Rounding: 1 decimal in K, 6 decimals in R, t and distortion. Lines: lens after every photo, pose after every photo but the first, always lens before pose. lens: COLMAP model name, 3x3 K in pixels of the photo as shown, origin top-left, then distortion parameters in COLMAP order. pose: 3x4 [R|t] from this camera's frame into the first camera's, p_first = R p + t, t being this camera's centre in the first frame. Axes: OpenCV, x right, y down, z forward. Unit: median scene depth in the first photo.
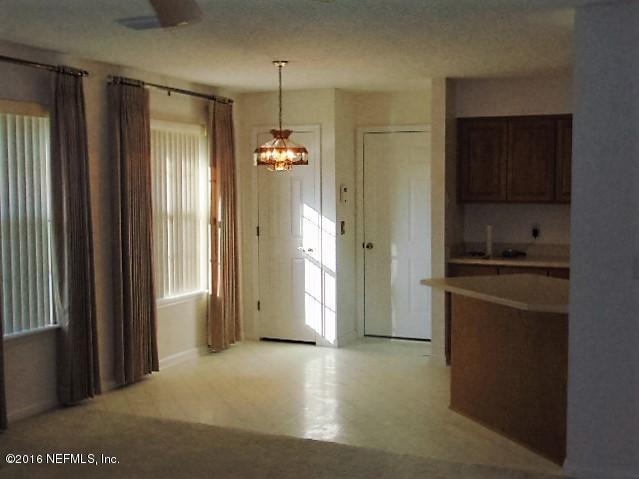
lens RADIAL K [[777.2, 0, 316.0], [0, 777.2, 241.4], [0, 0, 1]] dist [0.010657, 0.000000]
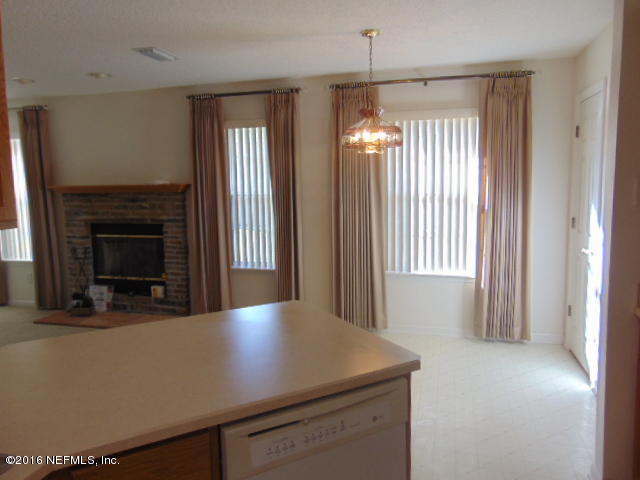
lens RADIAL K [[484.1, 0, 319.3], [0, 484.1, 235.8], [0, 0, 1]] dist [-0.024111, 0.064669]
pose [[0.143396, 0.115670, -0.982882, 0.530306], [-0.055844, 0.992510, 0.108656, -0.053962], [0.988089, 0.039307, 0.148781, 0.875166]]
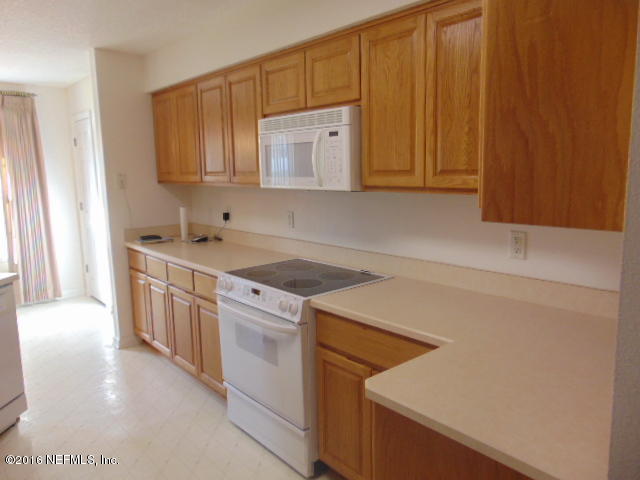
lens RADIAL K [[484.1, 0, 321.9], [0, 484.1, 236.9], [0, 0, 1]] dist [-0.024111, 0.064669]
pose [[0.890790, 0.049665, -0.451694, 0.781612], [-0.016332, 0.996866, 0.077399, -0.039719], [0.454122, -0.061569, 0.888809, 0.682355]]
